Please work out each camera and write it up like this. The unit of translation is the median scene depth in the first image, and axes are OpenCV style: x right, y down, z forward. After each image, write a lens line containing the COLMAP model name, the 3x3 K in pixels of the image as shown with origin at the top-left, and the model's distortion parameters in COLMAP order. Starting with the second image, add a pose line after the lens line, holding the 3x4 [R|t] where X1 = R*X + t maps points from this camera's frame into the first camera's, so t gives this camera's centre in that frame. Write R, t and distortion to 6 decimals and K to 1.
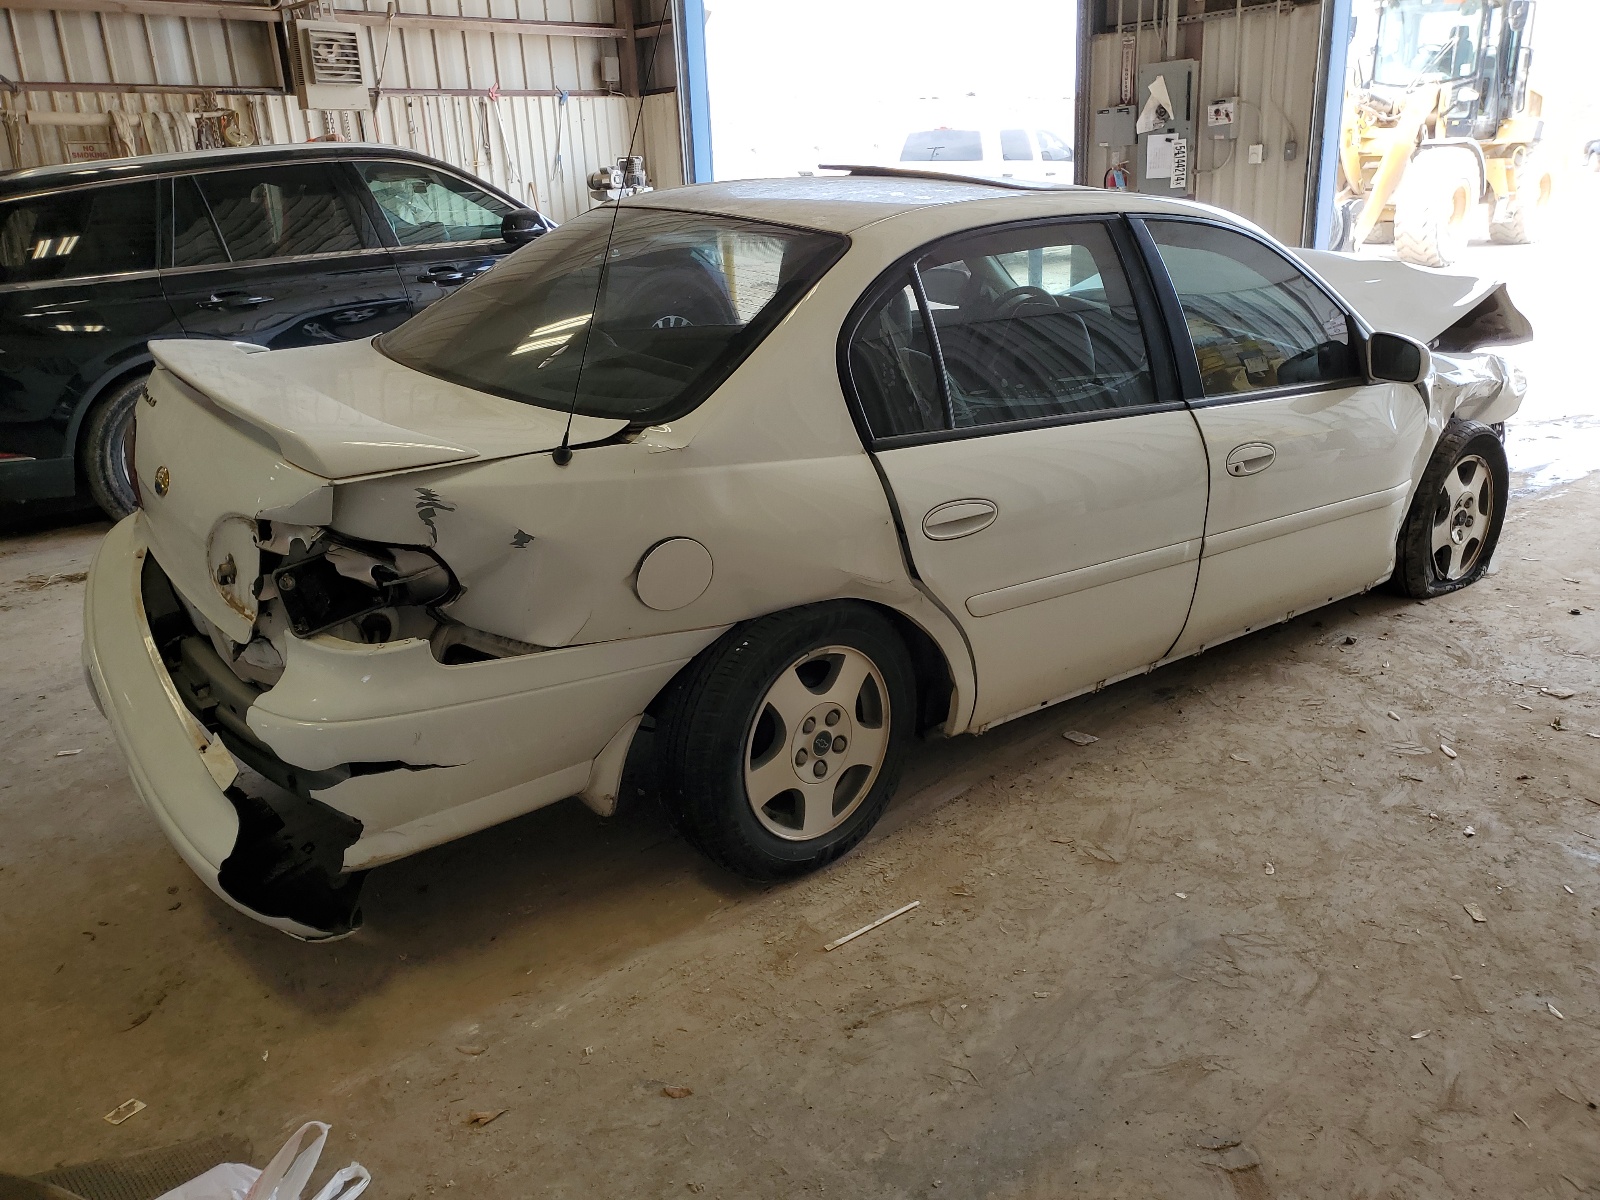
lens RADIAL K [[1231.6, 0, 800.0], [0, 1231.6, 600.0], [0, 0, 1]] dist [0.005419, 0.002703]
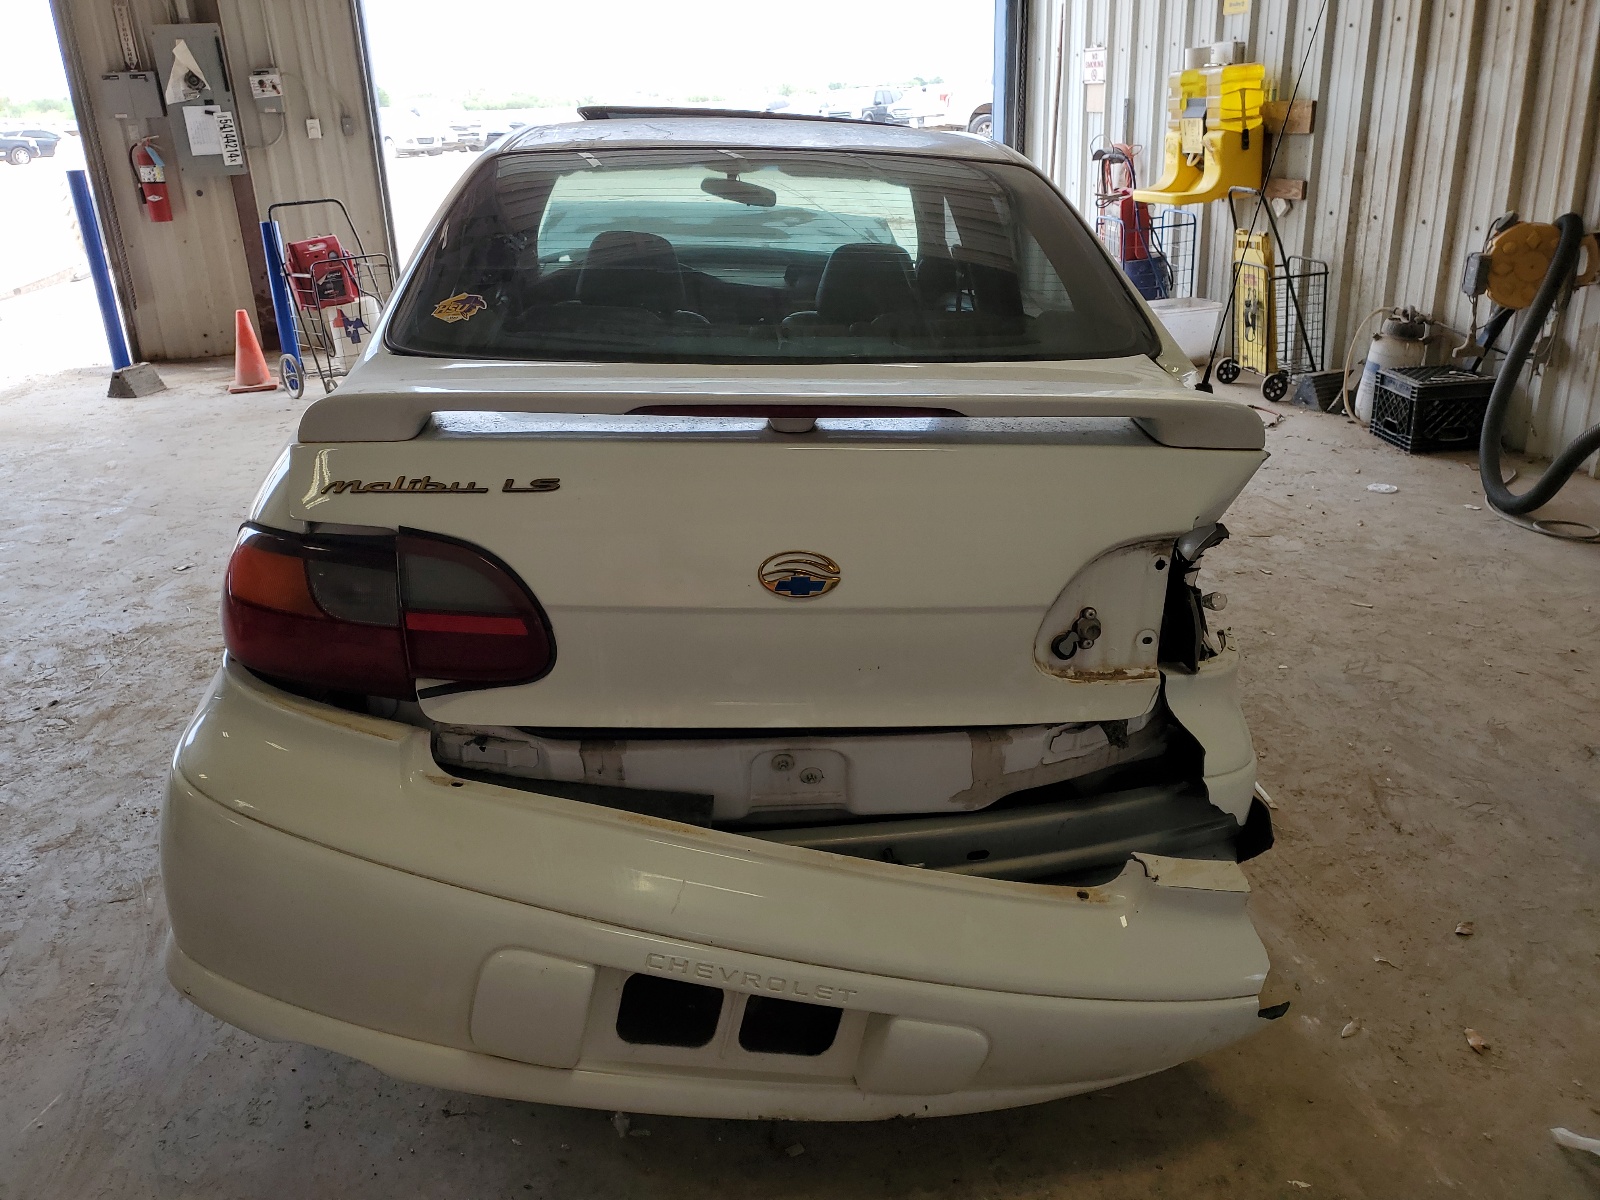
lens RADIAL K [[1201.9, 0, 800.0], [0, 1201.9, 600.0], [0, 0, 1]] dist [0.002116, 0.007484]
pose [[0.555755, -0.290672, 0.778875, -0.263417], [0.284010, 0.946900, 0.150728, -0.044853], [-0.781329, 0.137441, 0.608798, 0.175958]]
